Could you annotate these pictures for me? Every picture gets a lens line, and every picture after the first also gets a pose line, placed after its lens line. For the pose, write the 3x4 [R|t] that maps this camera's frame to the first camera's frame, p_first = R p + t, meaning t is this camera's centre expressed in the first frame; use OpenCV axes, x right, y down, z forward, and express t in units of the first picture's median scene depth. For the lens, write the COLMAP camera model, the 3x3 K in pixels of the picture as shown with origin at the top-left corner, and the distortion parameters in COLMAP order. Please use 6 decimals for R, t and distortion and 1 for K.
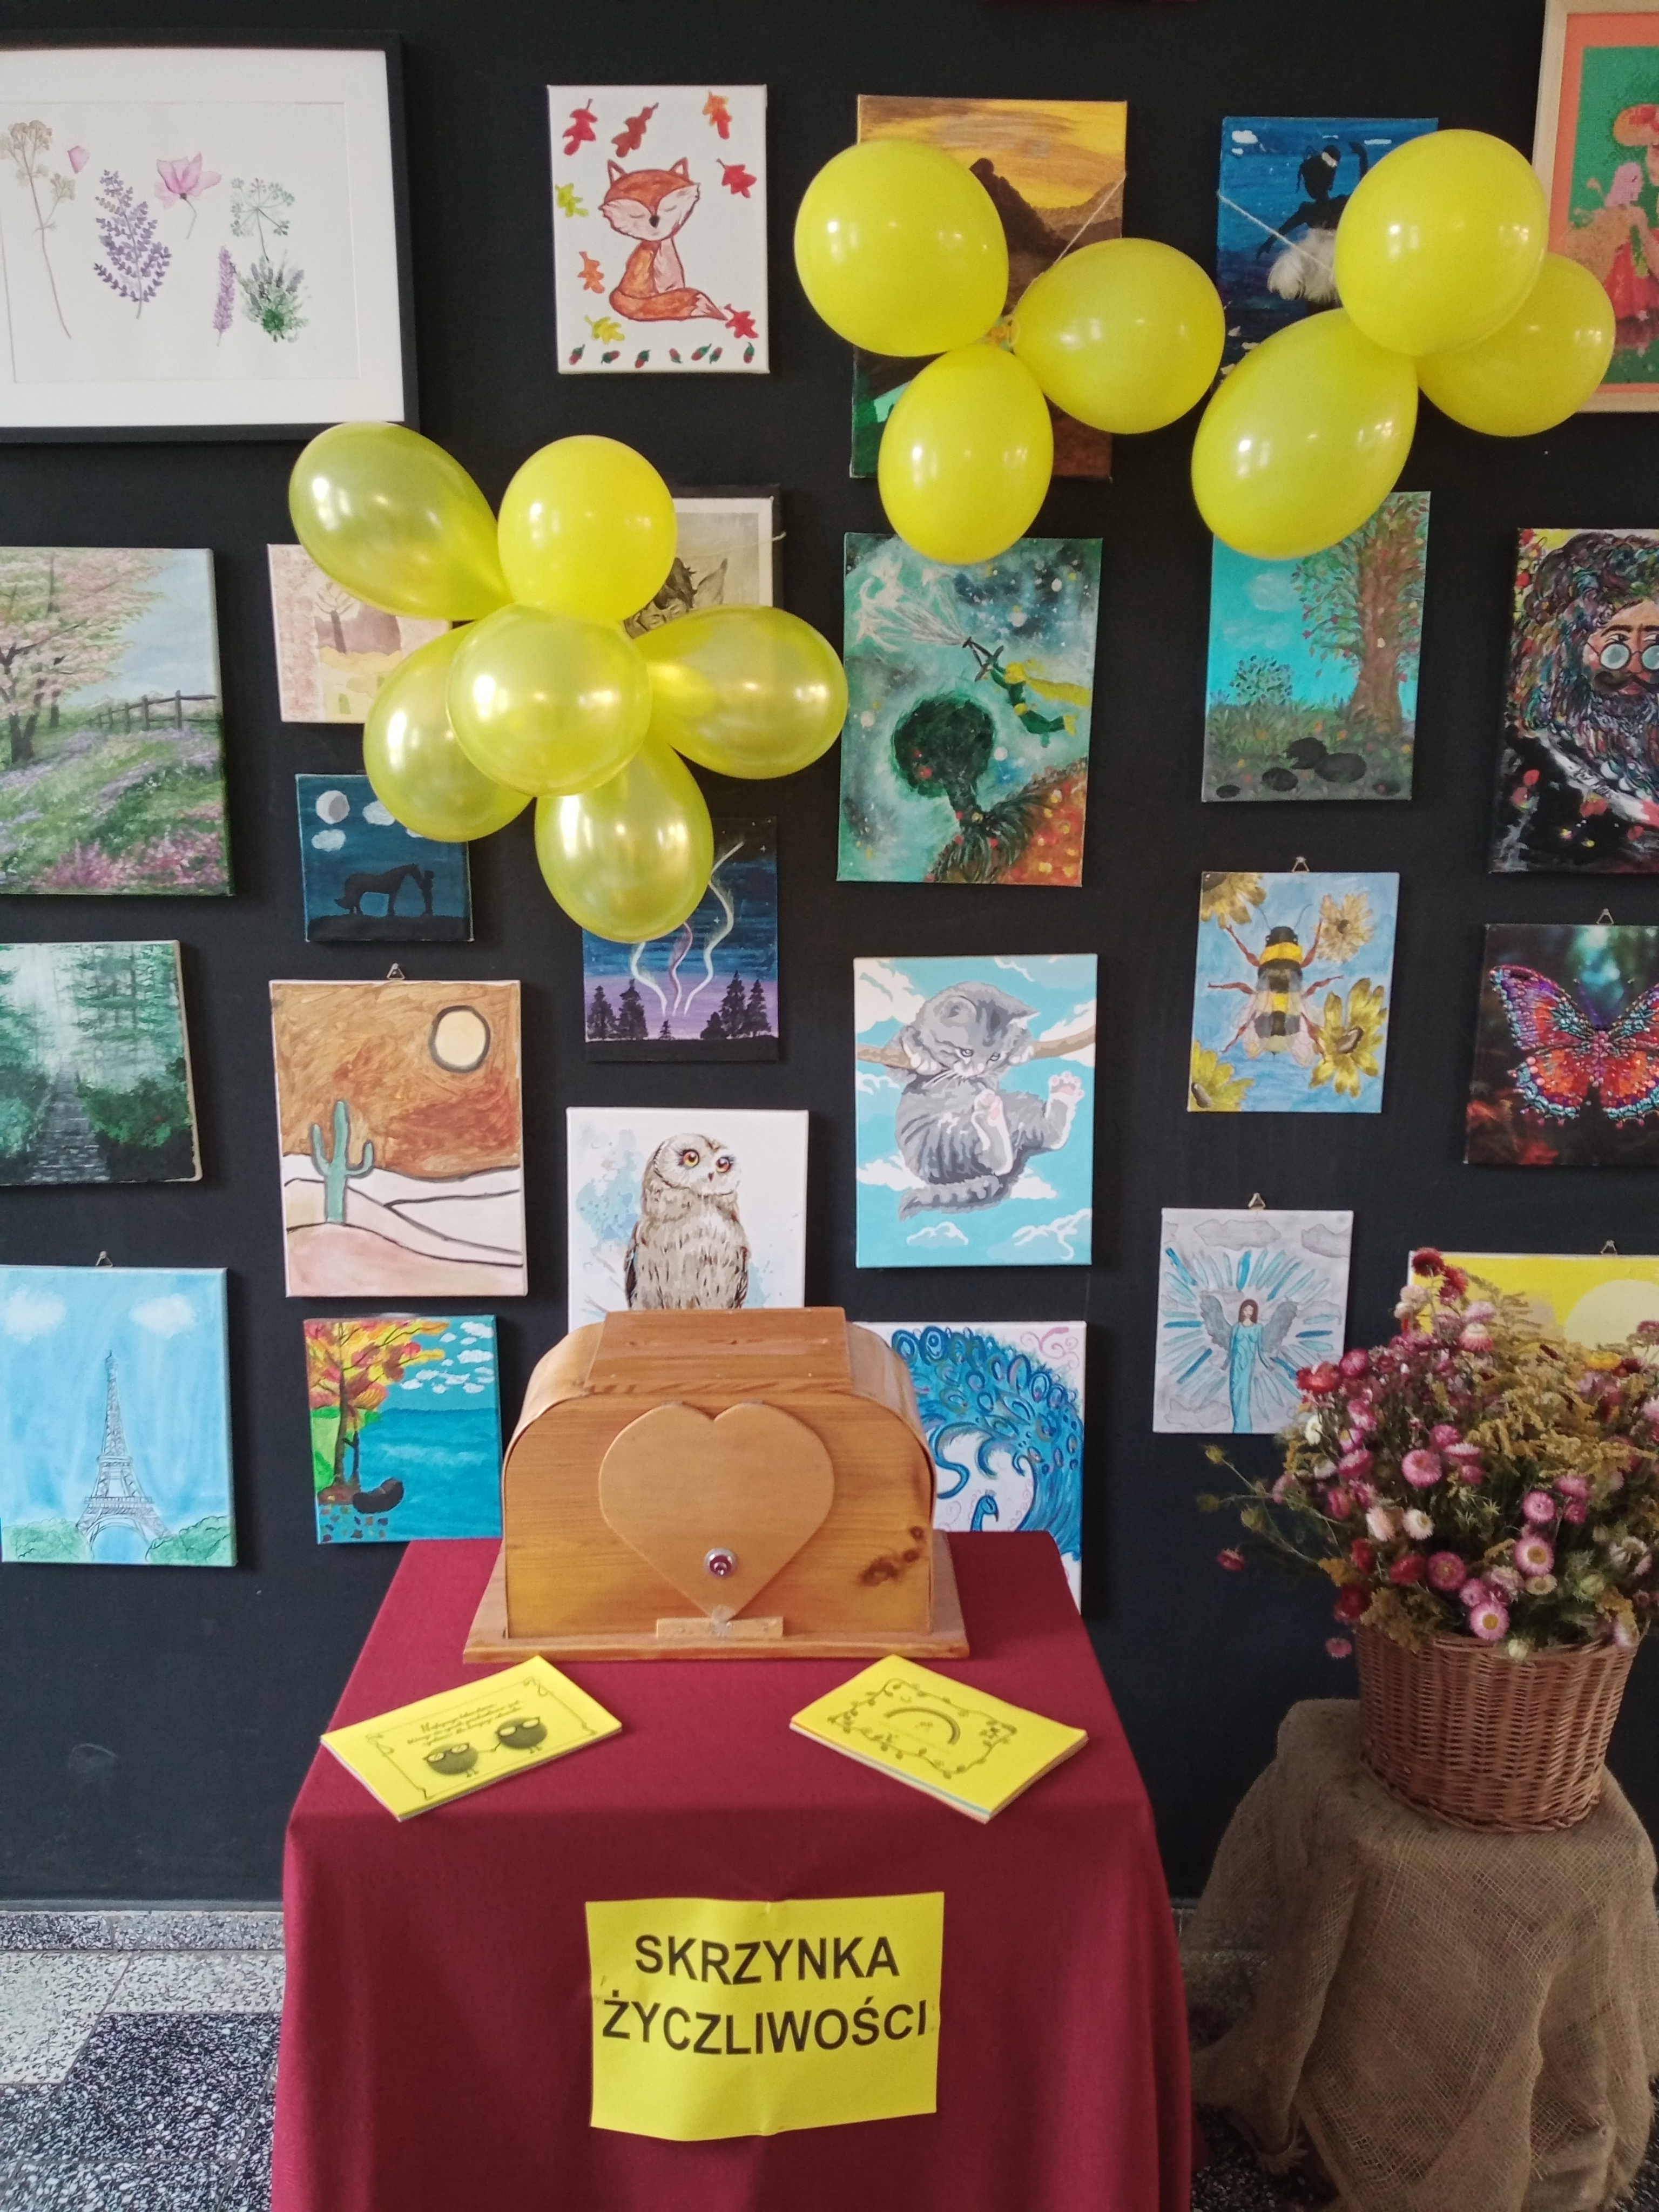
lens RADIAL K [[1787.9, 0, 829.5], [0, 1787.9, 1106.0], [0, 0, 1]] dist [0.182609, -0.430218]
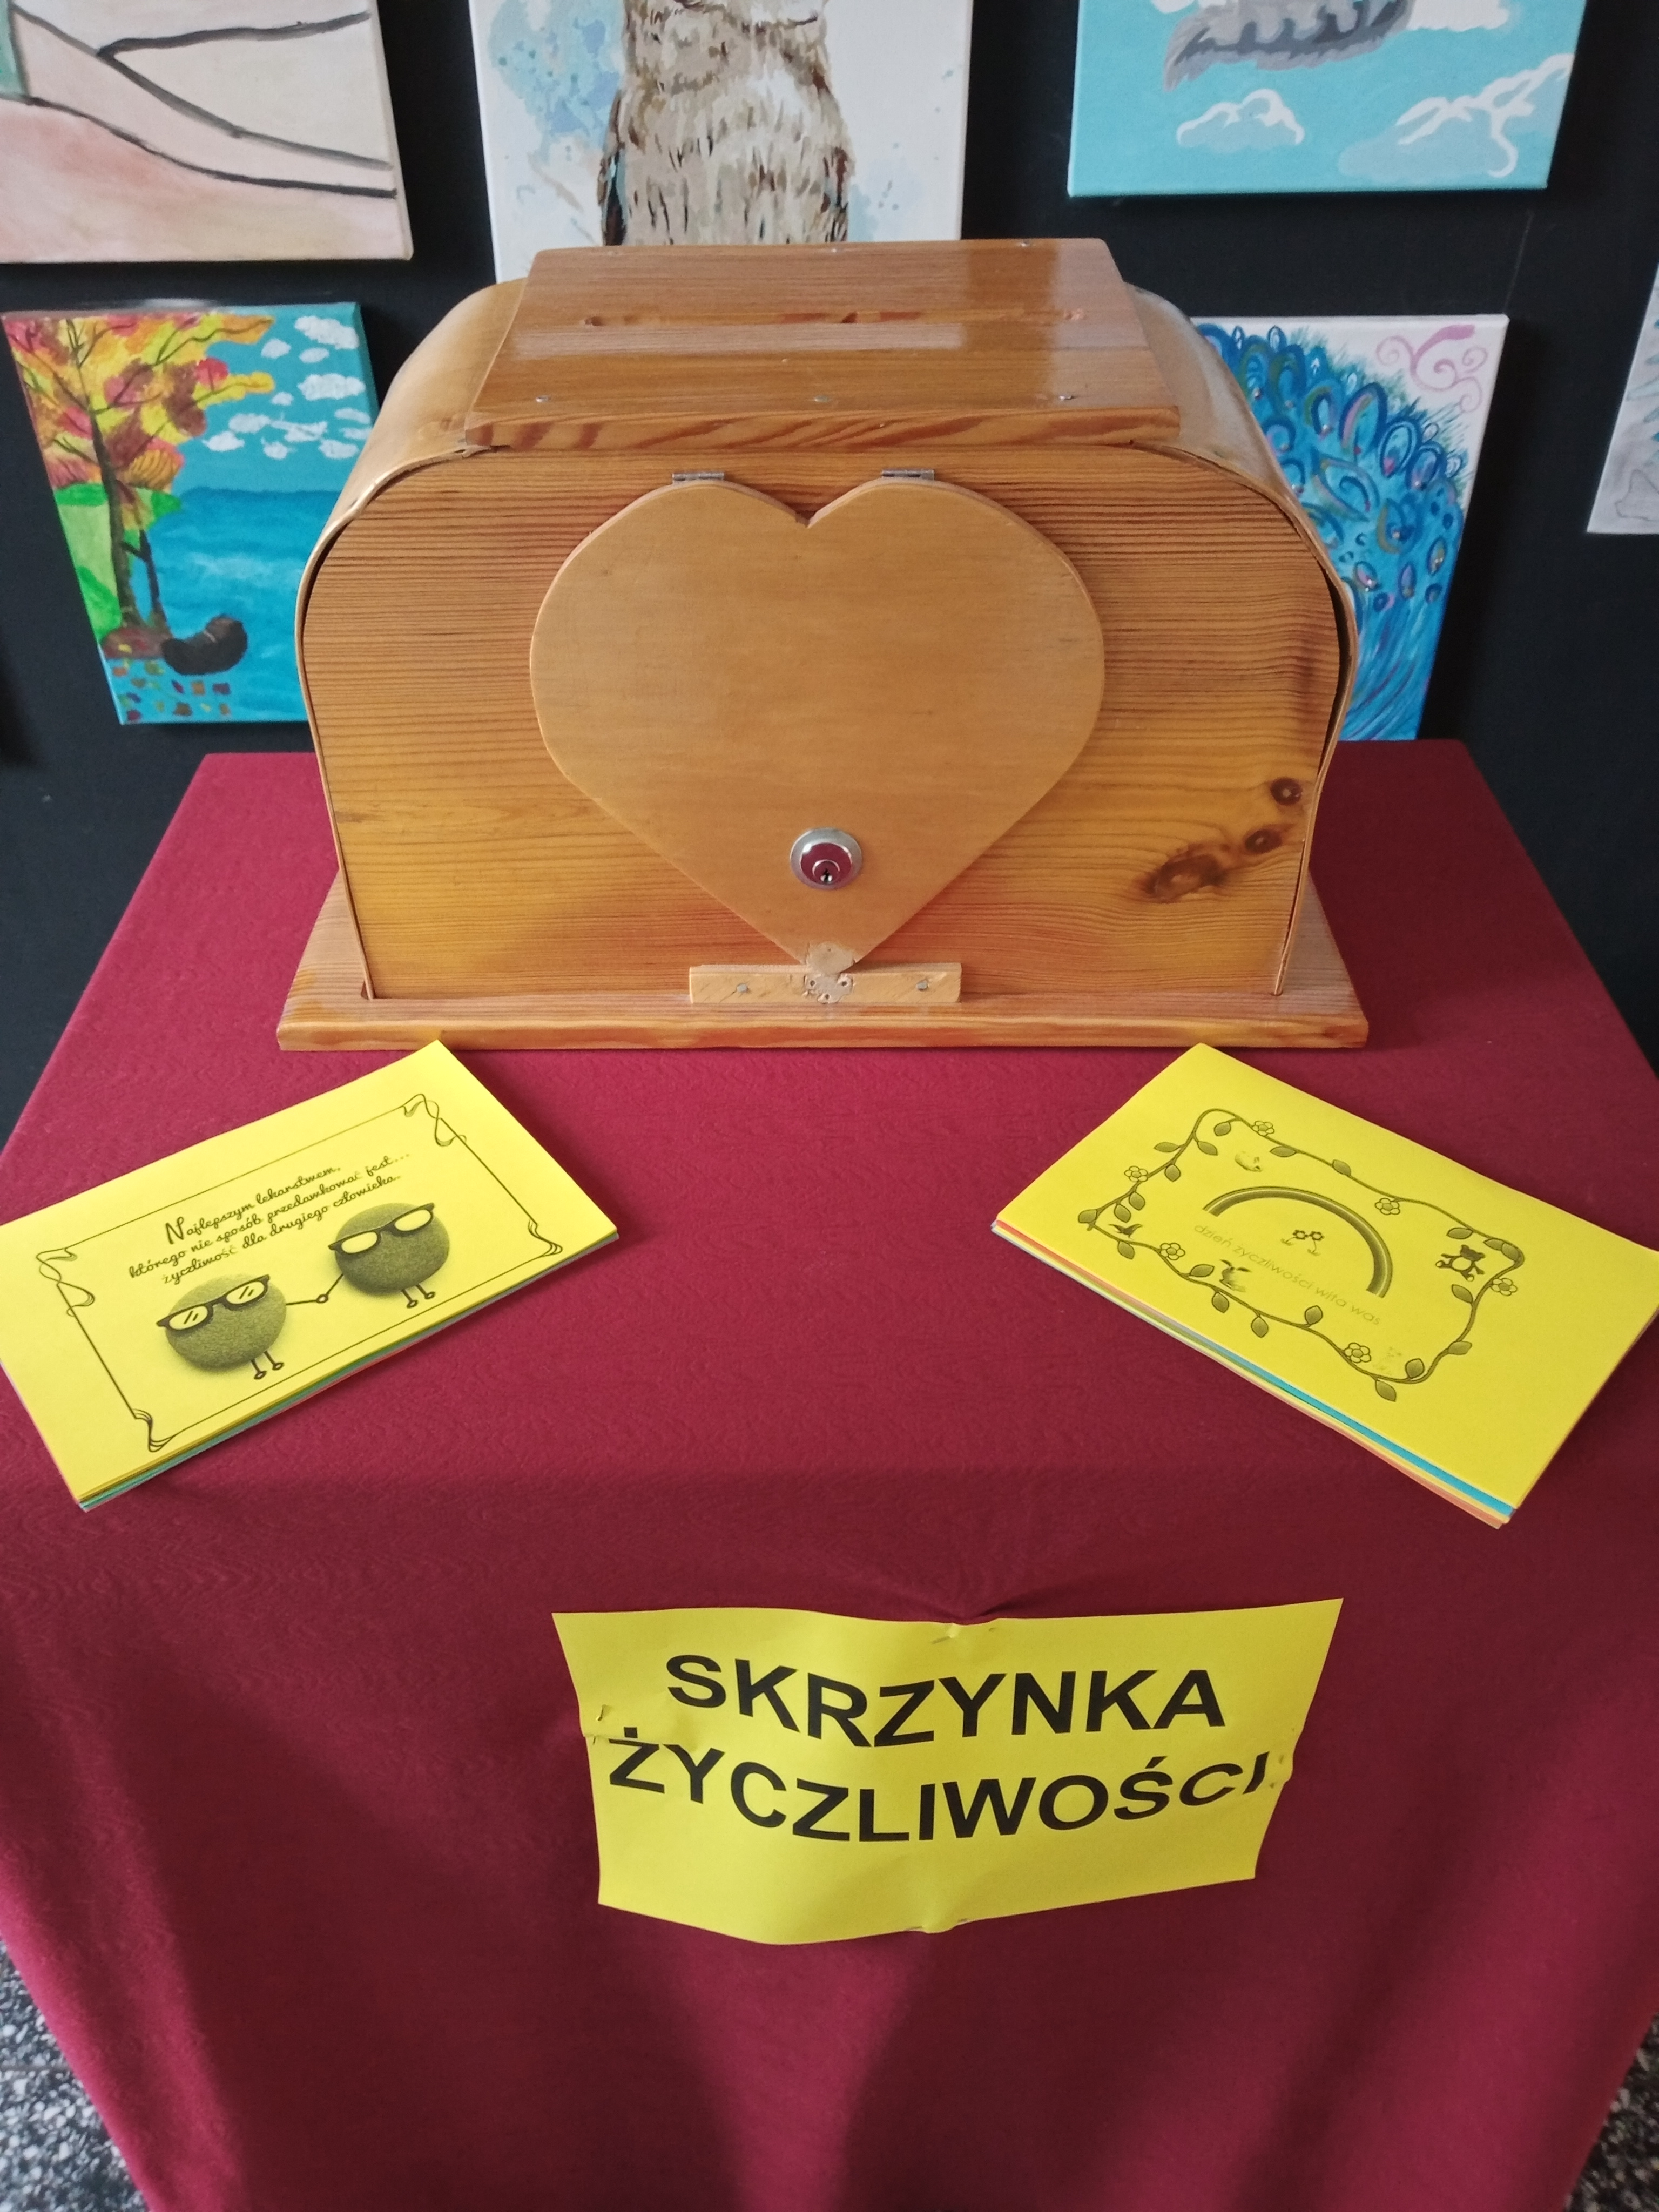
lens RADIAL K [[1793.4, 0, 829.5], [0, 1793.4, 1106.0], [0, 0, 1]] dist [0.062833, -0.145080]
pose [[0.999653, 0.007634, -0.025198, -0.044481], [0.005233, 0.880341, 0.474313, 0.092260], [0.025803, -0.474281, 0.879995, 0.545493]]
